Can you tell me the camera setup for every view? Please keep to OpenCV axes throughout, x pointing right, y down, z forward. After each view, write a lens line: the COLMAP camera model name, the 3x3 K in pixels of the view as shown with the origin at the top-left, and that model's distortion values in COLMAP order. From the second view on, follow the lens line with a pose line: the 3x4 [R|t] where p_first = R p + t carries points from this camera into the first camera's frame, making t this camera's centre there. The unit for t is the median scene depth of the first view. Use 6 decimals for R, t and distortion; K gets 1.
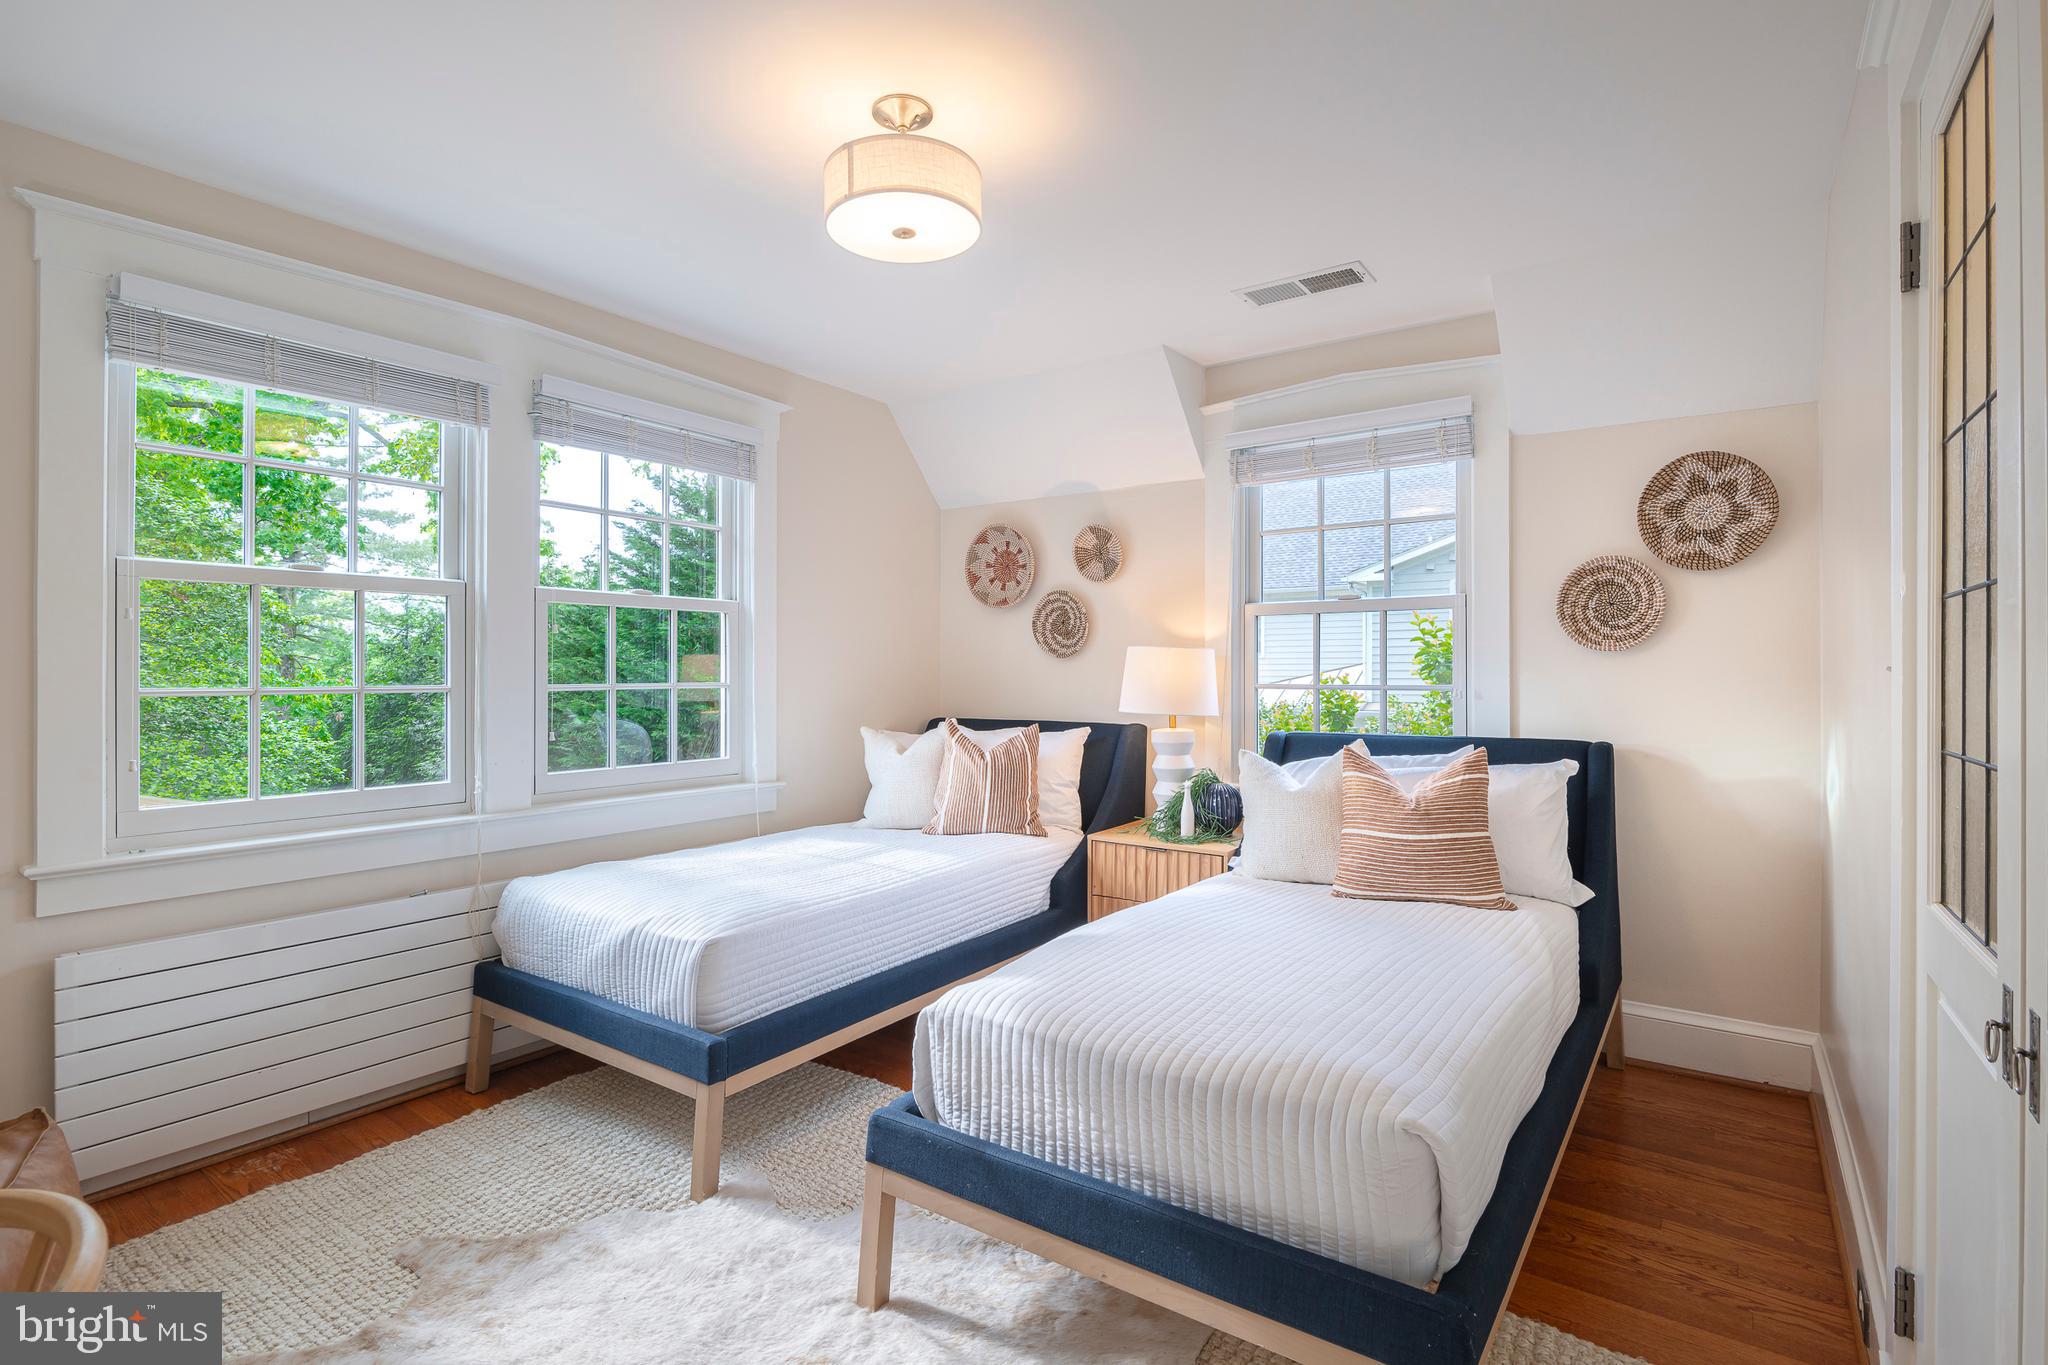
lens RADIAL K [[976.0, 0, 1024.0], [0, 976.0, 682.5], [0, 0, 1]] dist [0.001410, -0.000019]
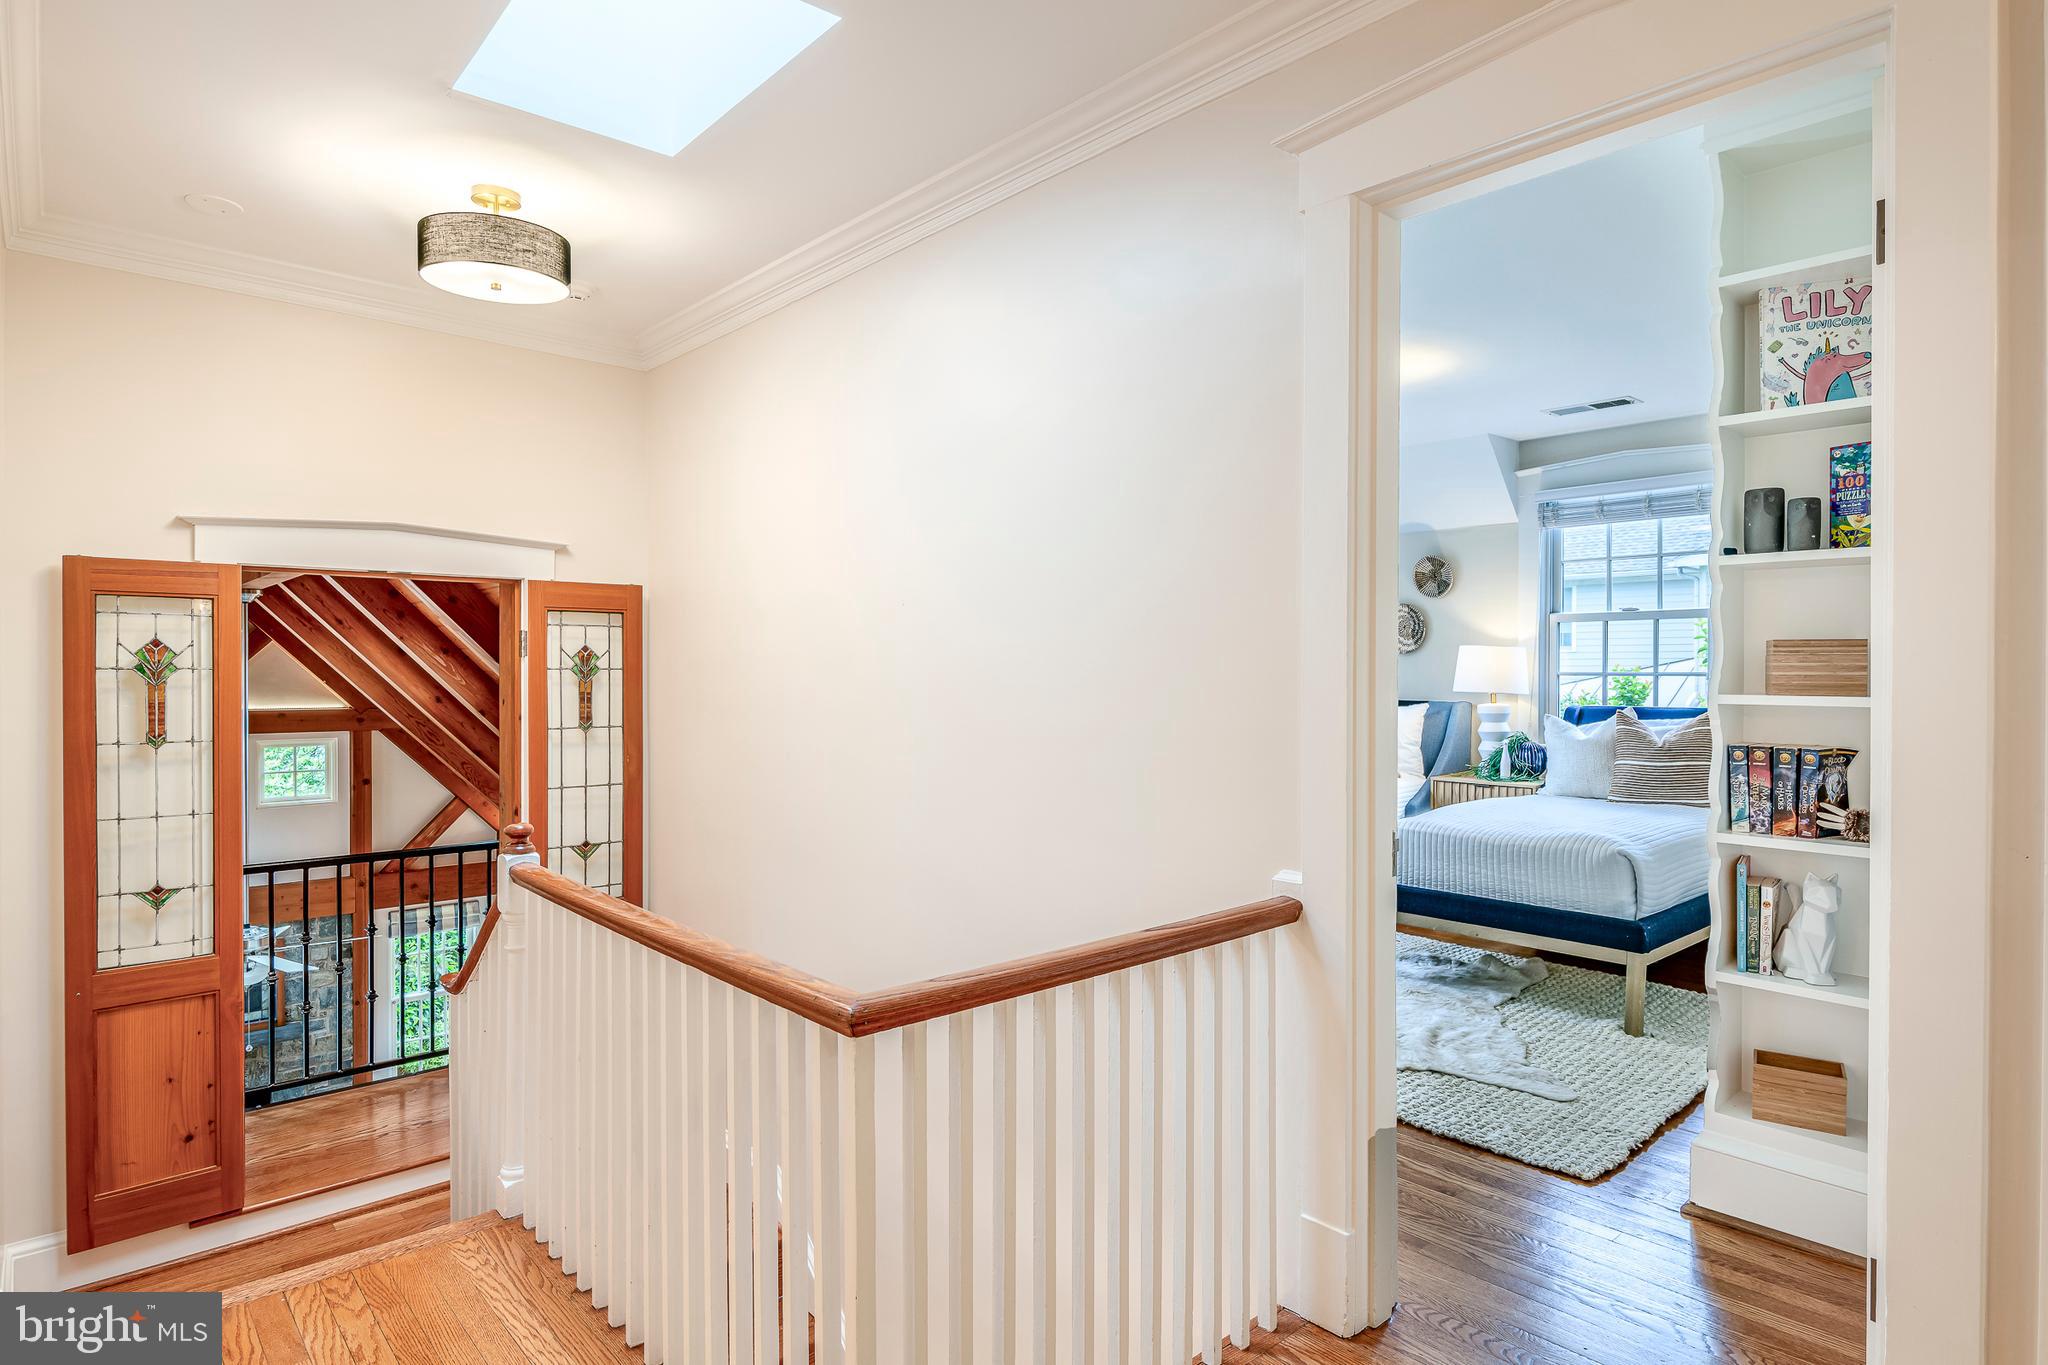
lens RADIAL K [[1117.1, 0, 1024.0], [0, 1117.1, 682.5], [0, 0, 1]] dist [-0.004219, -0.000685]
pose [[0.975706, 0.002370, -0.219070, -0.157761], [-0.001998, 0.999996, 0.001917, 0.015384], [0.219074, -0.001433, 0.975707, -0.727036]]
